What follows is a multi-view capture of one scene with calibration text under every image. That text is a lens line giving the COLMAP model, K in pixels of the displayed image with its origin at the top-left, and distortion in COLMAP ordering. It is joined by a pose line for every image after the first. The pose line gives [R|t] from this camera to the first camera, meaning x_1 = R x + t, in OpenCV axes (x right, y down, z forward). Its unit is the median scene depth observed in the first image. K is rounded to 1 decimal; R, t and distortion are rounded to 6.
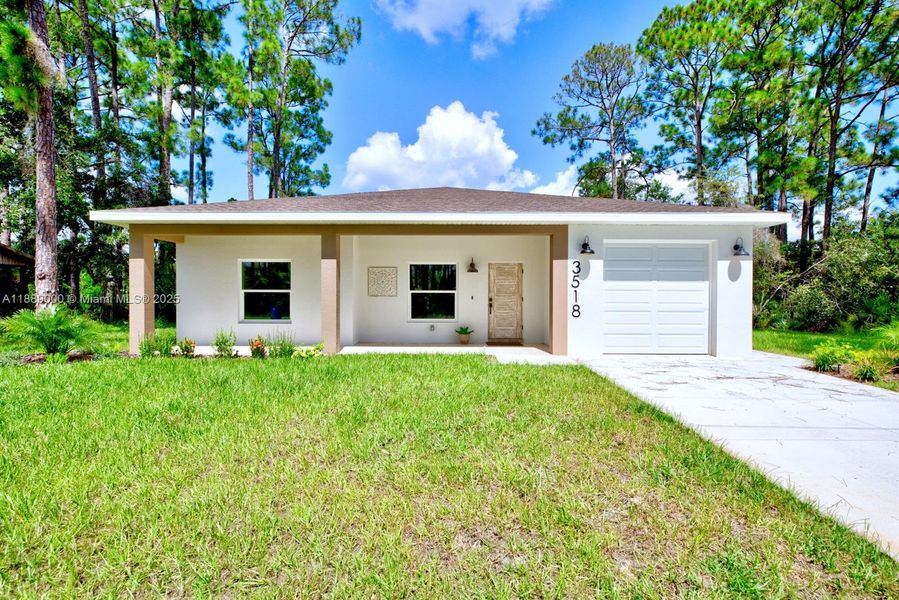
lens RADIAL K [[411.3, 0, 453.1], [0, 411.3, 298.5], [0, 0, 1]] dist [-0.003651, 0.000767]
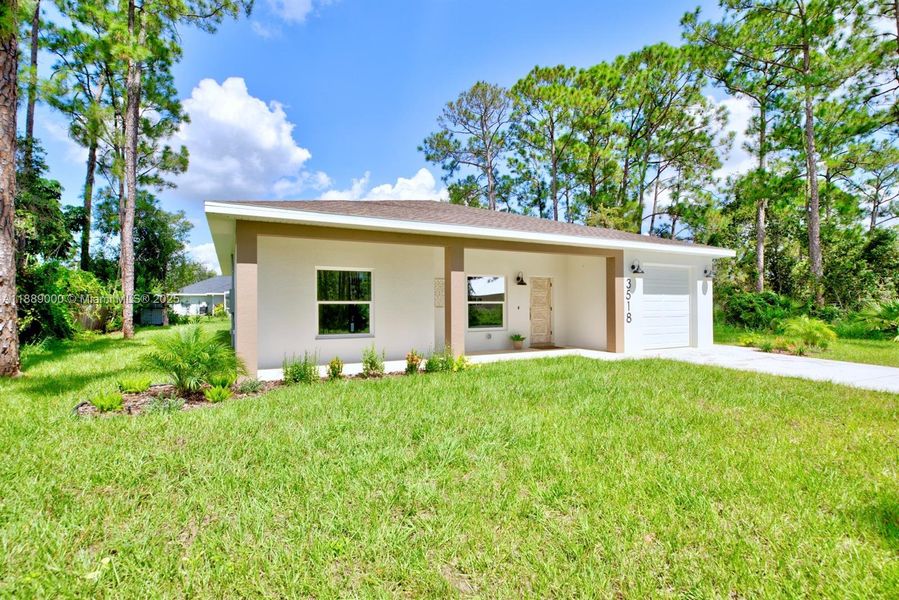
lens RADIAL K [[411.3, 0, 458.6], [0, 411.3, 300.7], [0, 0, 1]] dist [-0.003651, 0.000767]
pose [[0.895033, -0.001286, 0.445998, -0.596868], [0.007613, 0.999894, -0.012395, -0.008530], [-0.445935, 0.014489, 0.894948, 0.072035]]
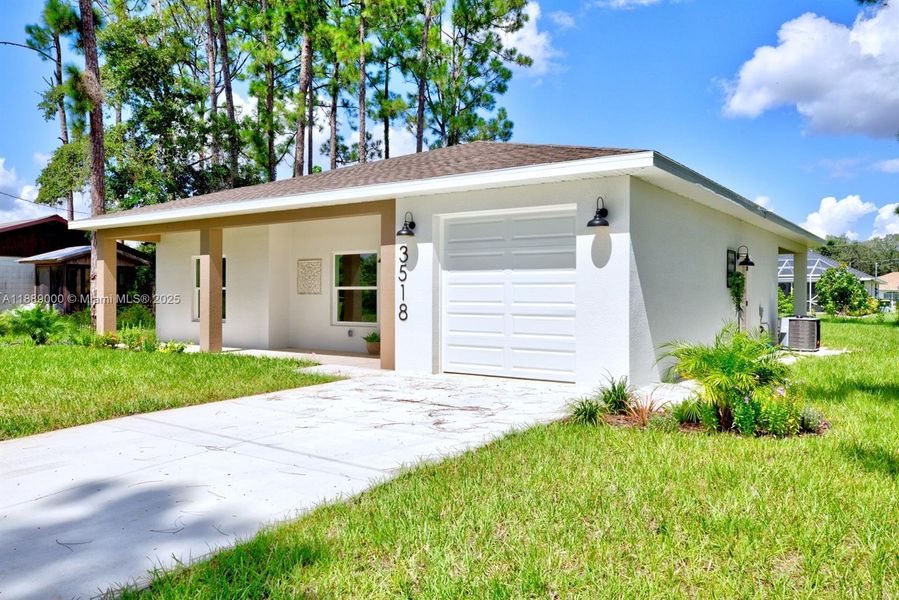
lens RADIAL K [[662.0, 0, 448.9], [0, 662.0, 297.4], [0, 0, 1]] dist [-0.008414, -0.000817]
pose [[0.829772, 0.000939, -0.558102, 0.837268], [-0.003884, 0.999984, -0.004092, 0.006542], [0.558089, 0.005564, 0.829763, 0.030154]]
